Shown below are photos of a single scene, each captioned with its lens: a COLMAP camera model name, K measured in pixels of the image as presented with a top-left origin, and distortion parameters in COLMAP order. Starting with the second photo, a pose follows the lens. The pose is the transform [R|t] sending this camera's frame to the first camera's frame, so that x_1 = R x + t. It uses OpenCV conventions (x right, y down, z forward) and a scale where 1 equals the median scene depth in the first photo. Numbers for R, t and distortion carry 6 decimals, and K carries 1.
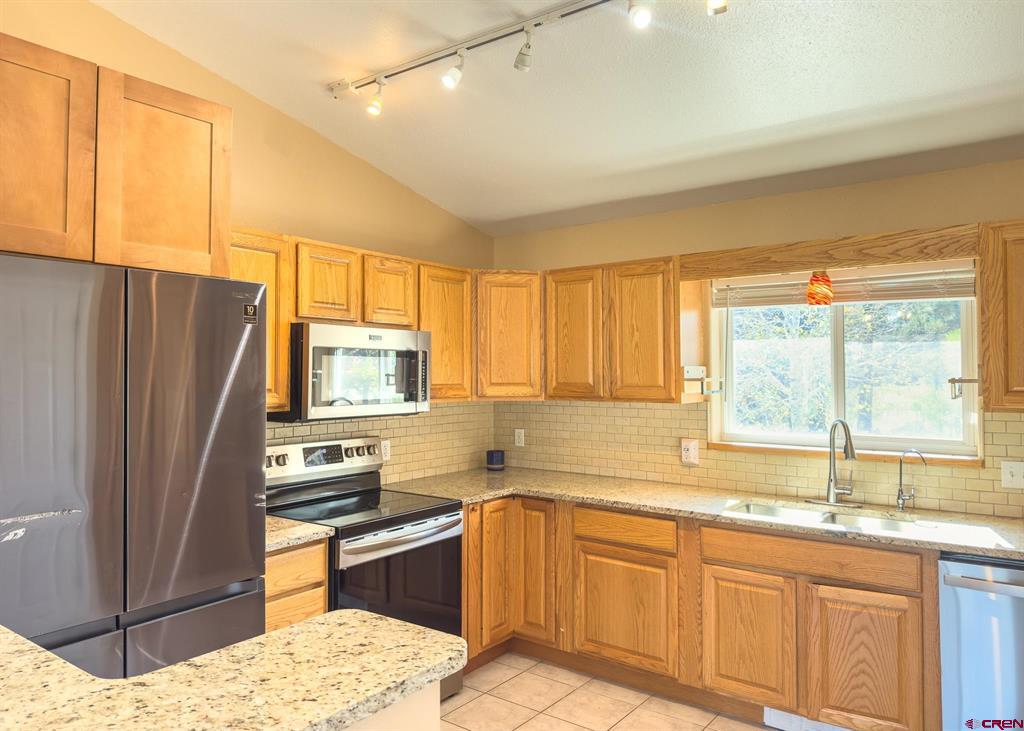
lens RADIAL K [[696.2, 0, 512.7], [0, 696.2, 354.9], [0, 0, 1]] dist [0.040853, -0.000834]
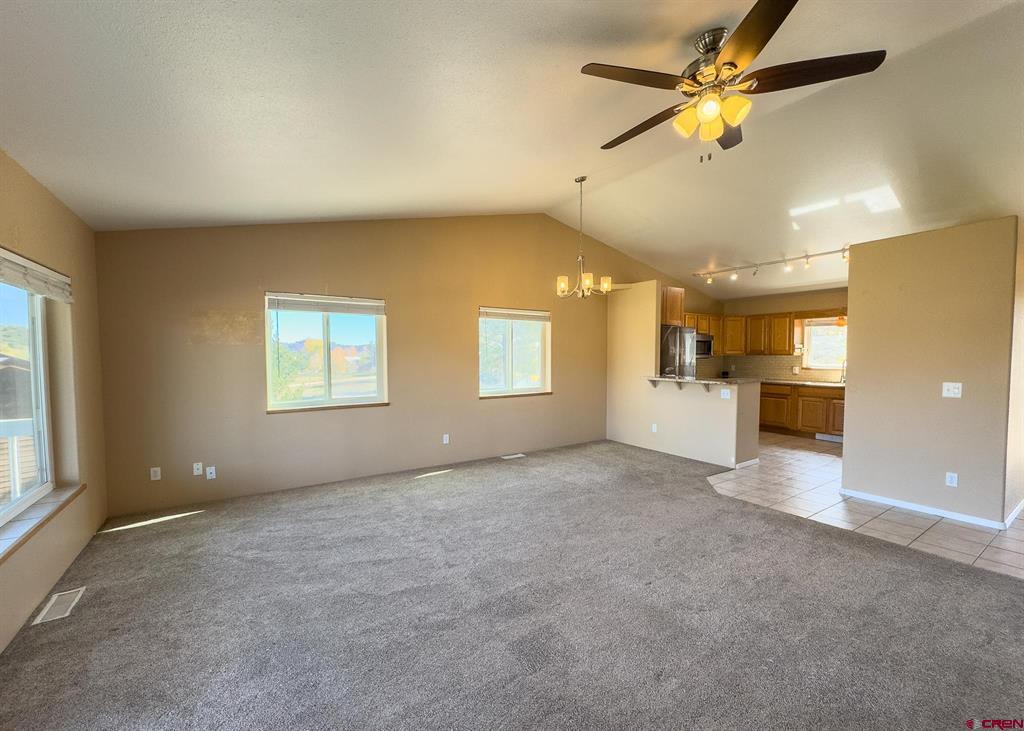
lens RADIAL K [[417.0, 0, 516.4], [0, 417.0, 373.5], [0, 0, 1]] dist [-0.003069, 0.000947]
pose [[0.945498, 0.016402, -0.325216, -0.375276], [0.009094, 0.997011, 0.076722, -0.011374], [0.325502, -0.075498, 0.942522, -1.362038]]
